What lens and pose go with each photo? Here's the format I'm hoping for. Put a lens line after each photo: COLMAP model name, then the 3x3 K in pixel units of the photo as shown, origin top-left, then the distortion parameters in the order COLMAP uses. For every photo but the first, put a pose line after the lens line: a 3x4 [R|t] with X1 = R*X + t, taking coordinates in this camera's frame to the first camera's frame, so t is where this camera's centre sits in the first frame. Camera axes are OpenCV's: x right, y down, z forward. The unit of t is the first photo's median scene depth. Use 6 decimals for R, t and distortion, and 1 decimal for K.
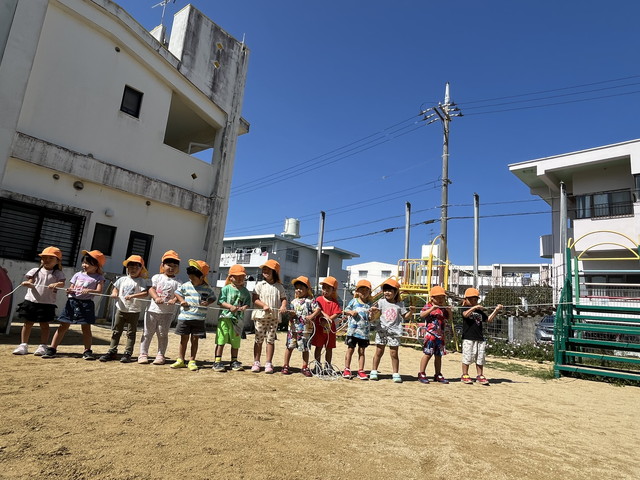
lens RADIAL K [[385.8, 0, 322.7], [0, 385.8, 239.4], [0, 0, 1]] dist [0.001422, -0.000976]
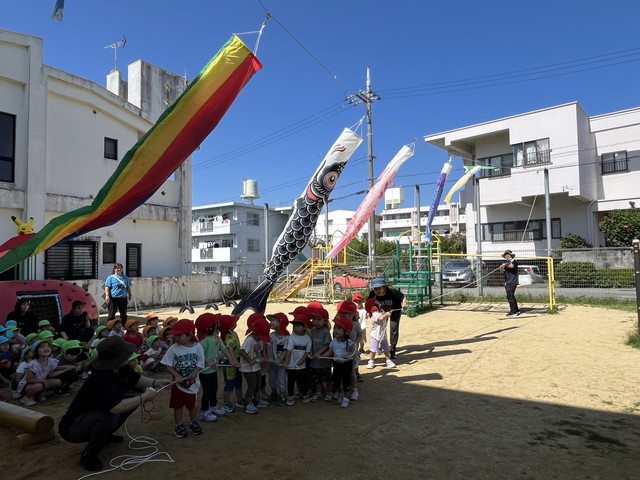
lens RADIAL K [[420.4, 0, 320.0], [0, 420.4, 240.0], [0, 0, 1]] dist [-0.003277, -0.001135]
pose [[0.992974, -0.104079, 0.056308, 0.064863], [0.095067, 0.984978, 0.144158, -0.102675], [-0.070466, -0.137792, 0.987951, -0.305352]]
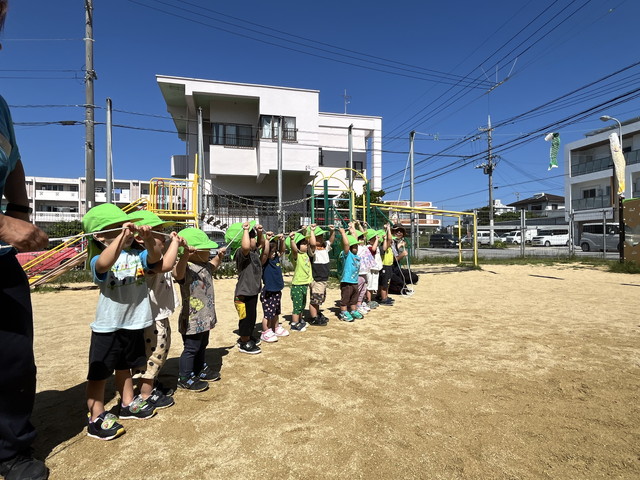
lens RADIAL K [[385.8, 0, 322.7], [0, 385.8, 239.4], [0, 0, 1]] dist [0.001422, -0.000976]
pose [[0.508244, -0.078659, 0.857614, -0.151201], [-0.111717, 0.981384, 0.156218, 0.006038], [-0.853937, -0.175207, 0.489995, 0.141187]]
